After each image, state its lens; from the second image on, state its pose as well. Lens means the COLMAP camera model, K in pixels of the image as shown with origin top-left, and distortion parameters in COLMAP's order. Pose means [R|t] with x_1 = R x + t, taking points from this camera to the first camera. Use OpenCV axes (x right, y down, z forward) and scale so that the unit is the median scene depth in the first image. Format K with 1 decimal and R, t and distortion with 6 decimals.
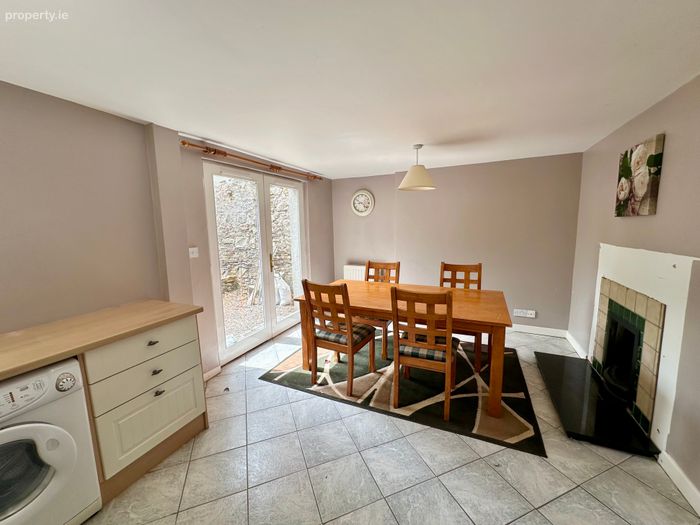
lens RADIAL K [[278.1, 0, 349.7], [0, 278.1, 260.6], [0, 0, 1]] dist [-0.004558, 0.002367]
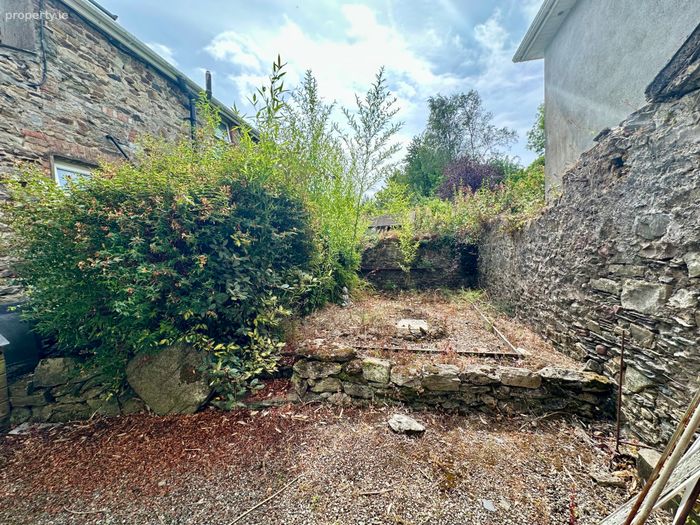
lens RADIAL K [[278.1, 0, 350.3], [0, 278.1, 262.0], [0, 0, 1]] dist [-0.004558, 0.002367]
pose [[0.237932, 0.055767, -0.969680, -0.420197], [-0.095522, 0.994854, 0.033776, -0.236664], [0.966573, 0.084590, 0.242034, 1.611880]]
